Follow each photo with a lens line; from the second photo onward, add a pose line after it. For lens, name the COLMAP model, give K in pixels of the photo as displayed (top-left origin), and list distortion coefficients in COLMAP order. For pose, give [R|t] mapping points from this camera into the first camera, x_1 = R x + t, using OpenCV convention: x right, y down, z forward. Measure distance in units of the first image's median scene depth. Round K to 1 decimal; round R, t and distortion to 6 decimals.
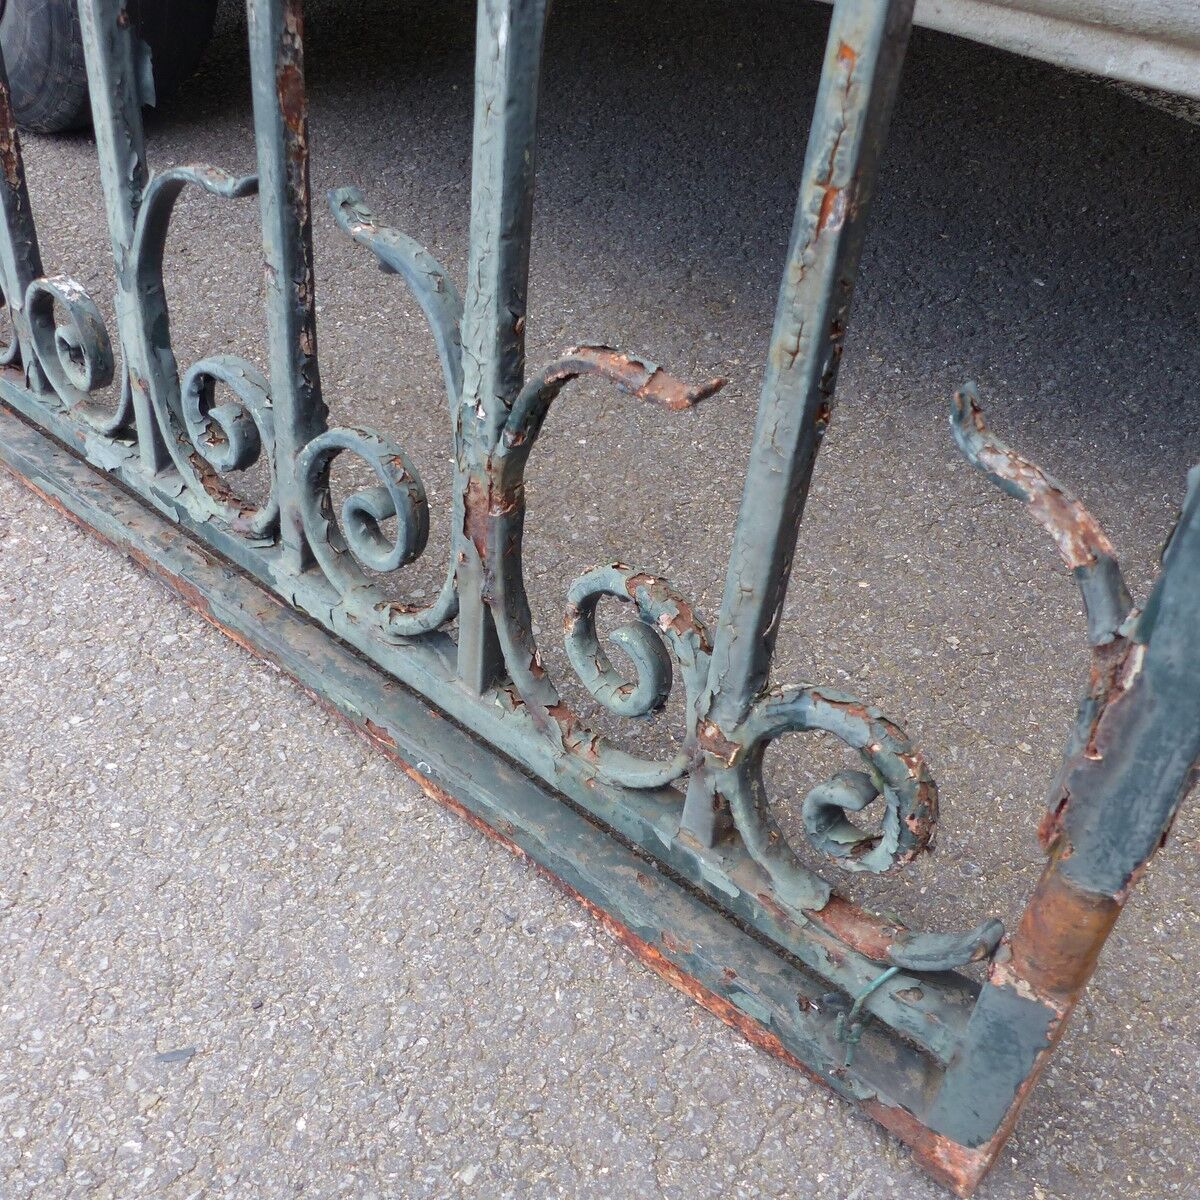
lens RADIAL K [[1218.6, 0, 598.9], [0, 1218.6, 608.1], [0, 0, 1]] dist [-0.019851, 0.000000]
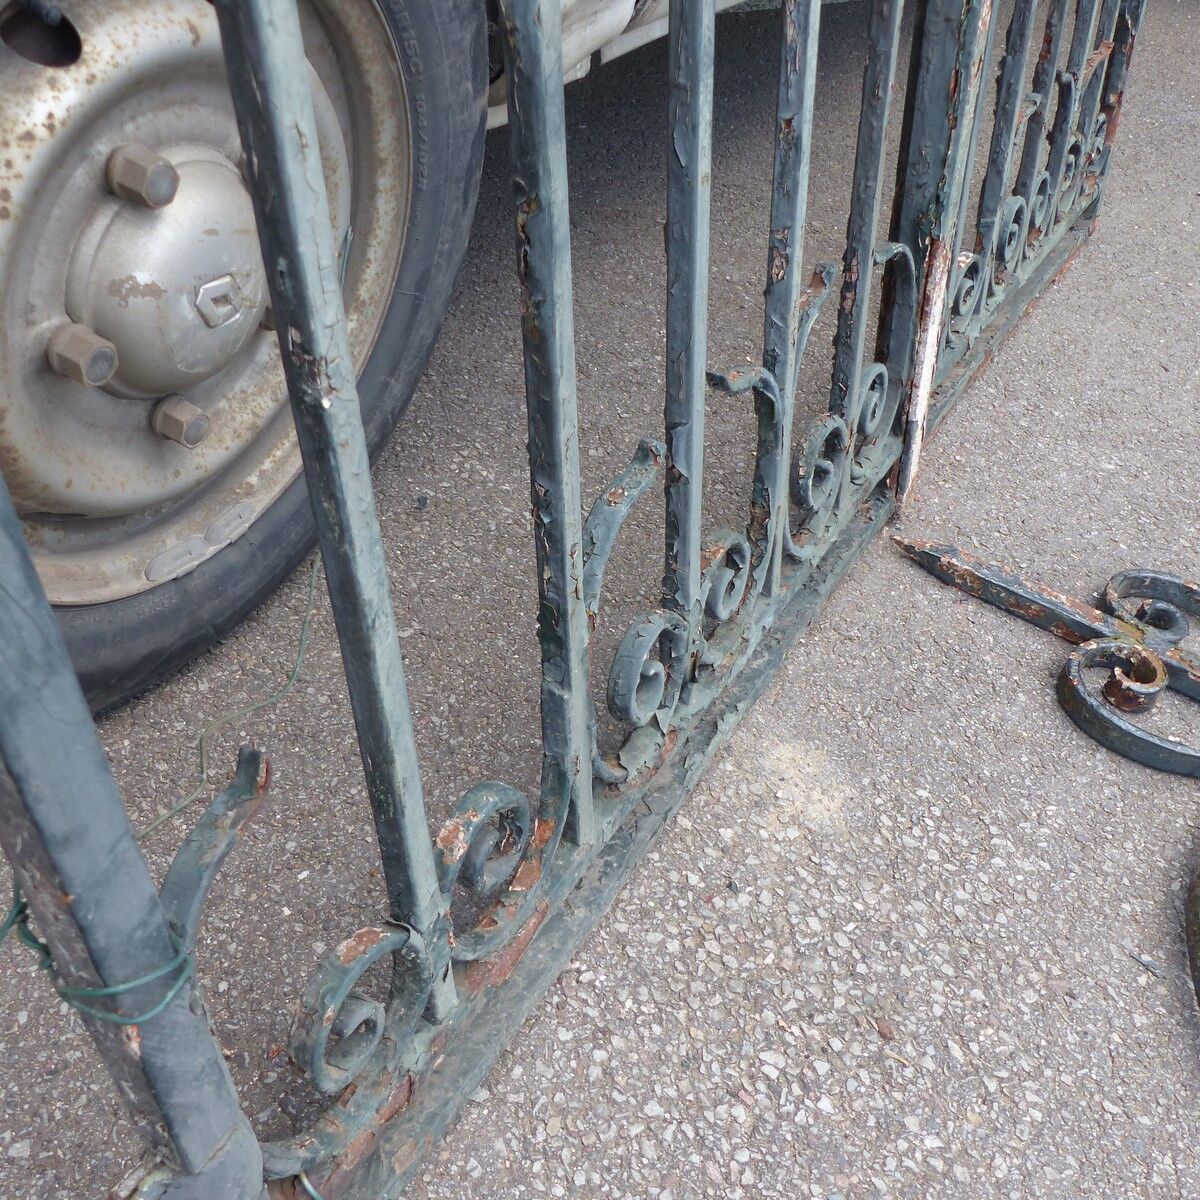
lens RADIAL K [[1218.6, 0, 603.2], [0, 1218.6, 606.8], [0, 0, 1]] dist [-0.019851, 0.000000]
pose [[-0.182419, -0.651986, 0.735960, -2.652119], [0.564372, 0.543494, 0.621369, -1.854866], [-0.805114, 0.528705, 0.268819, 1.696193]]
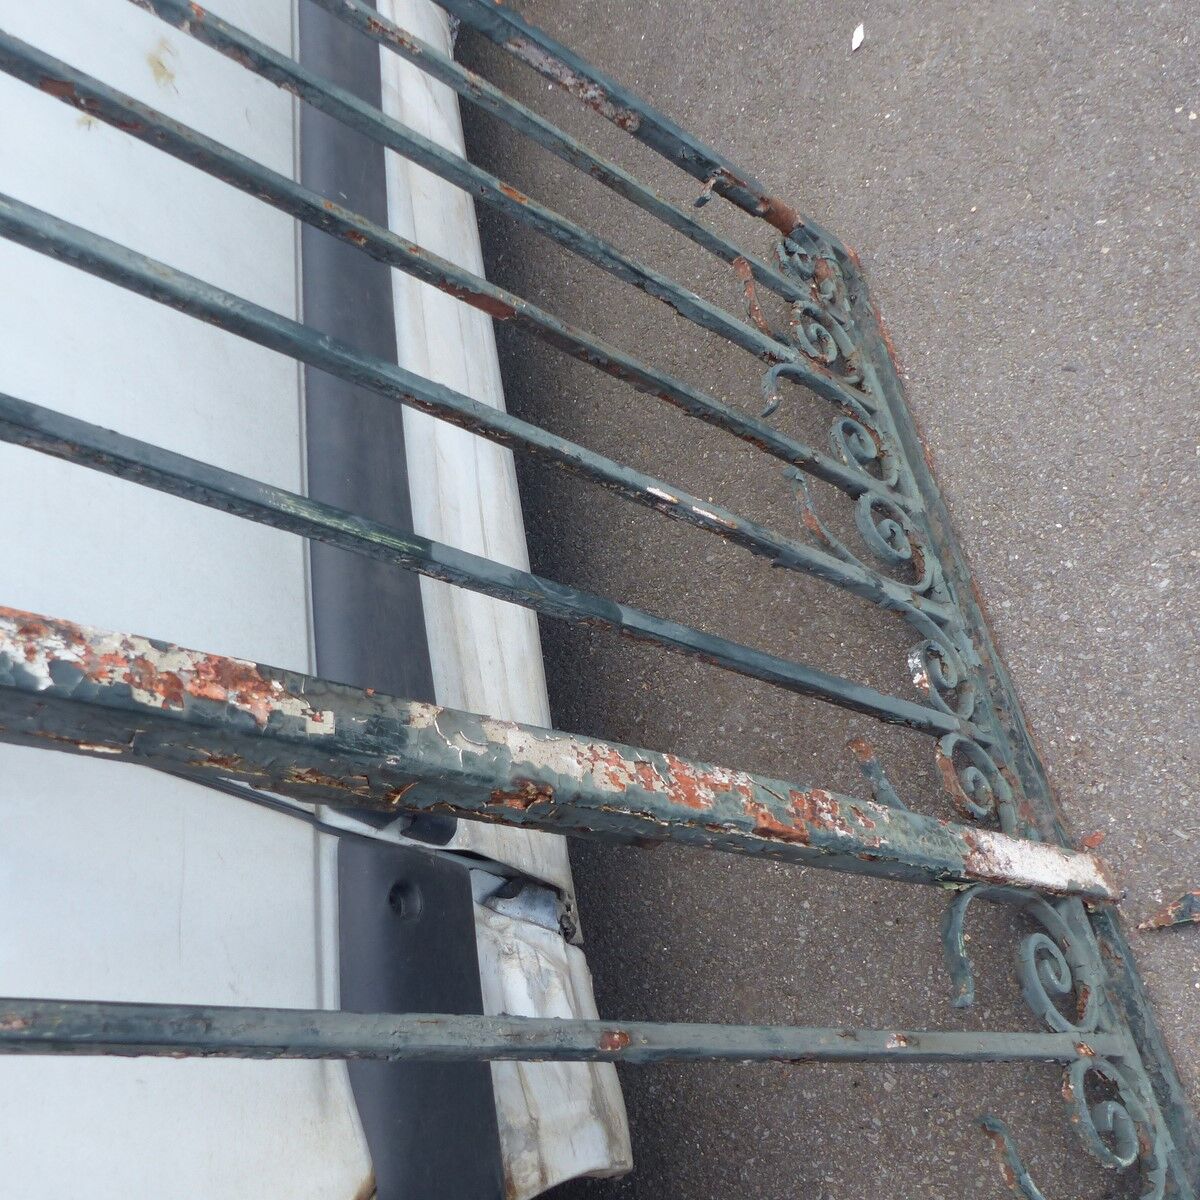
lens RADIAL K [[1218.6, 0, 605.5], [0, 1218.6, 603.4], [0, 0, 1]] dist [-0.019851, 0.000000]
pose [[-0.618468, -0.342894, 0.707051, -1.798733], [0.782574, -0.350335, 0.514630, -1.924430], [0.071241, 0.871601, 0.485011, 0.182763]]
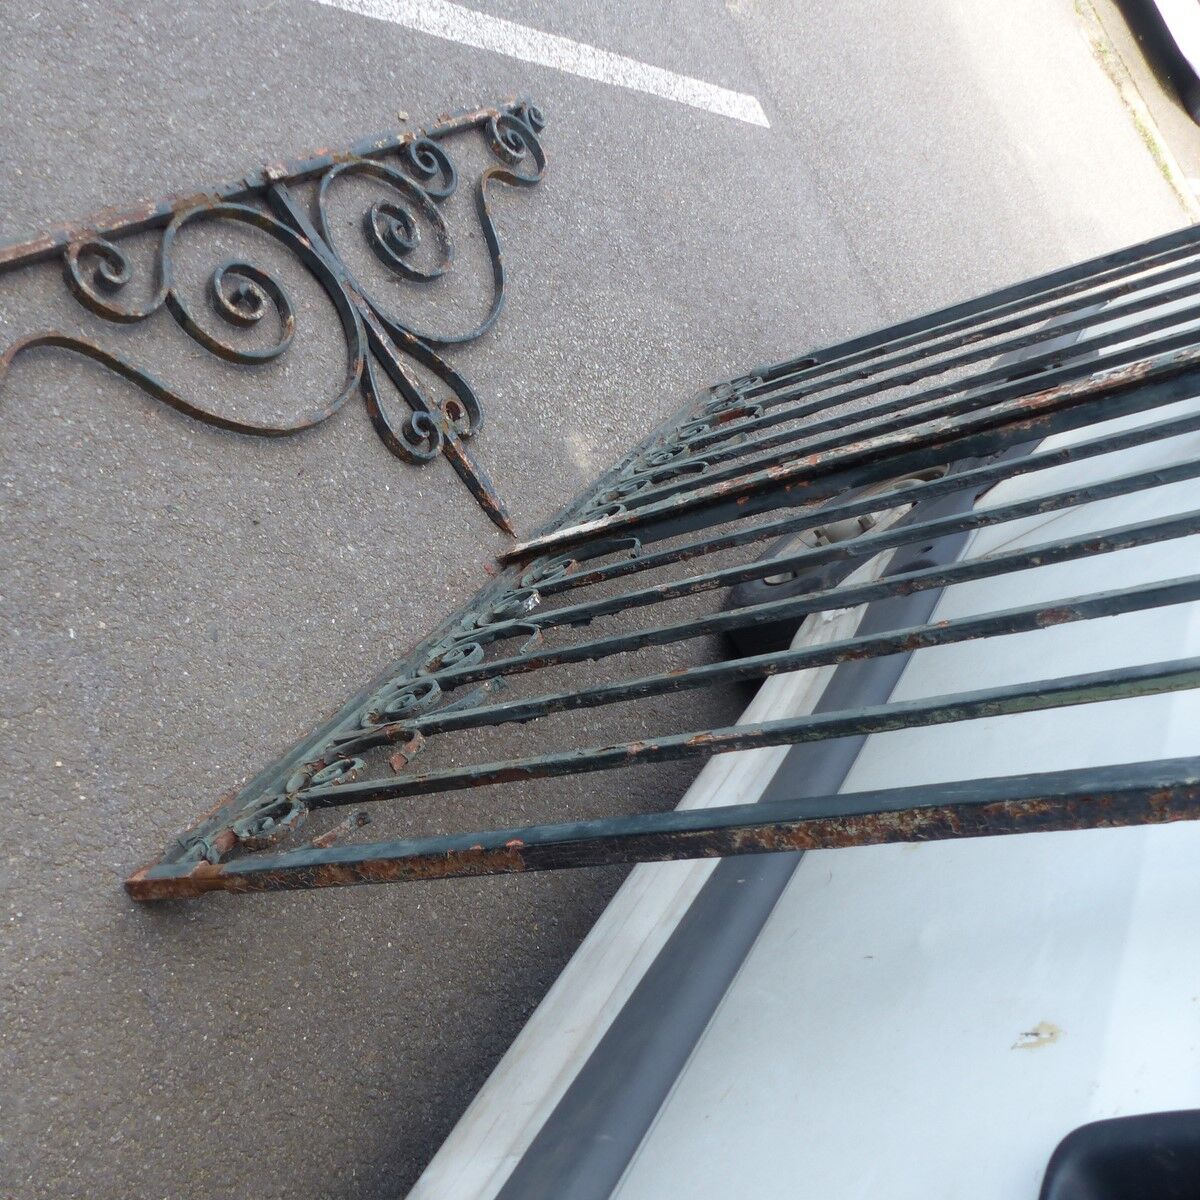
lens RADIAL K [[1218.6, 0, 598.8], [0, 1218.6, 595.1], [0, 0, 1]] dist [-0.019851, 0.000000]
pose [[-0.004742, 0.891566, -0.452866, 0.928700], [-0.999168, 0.014115, 0.038252, -0.694697], [0.040496, 0.452671, 0.890758, -1.682566]]
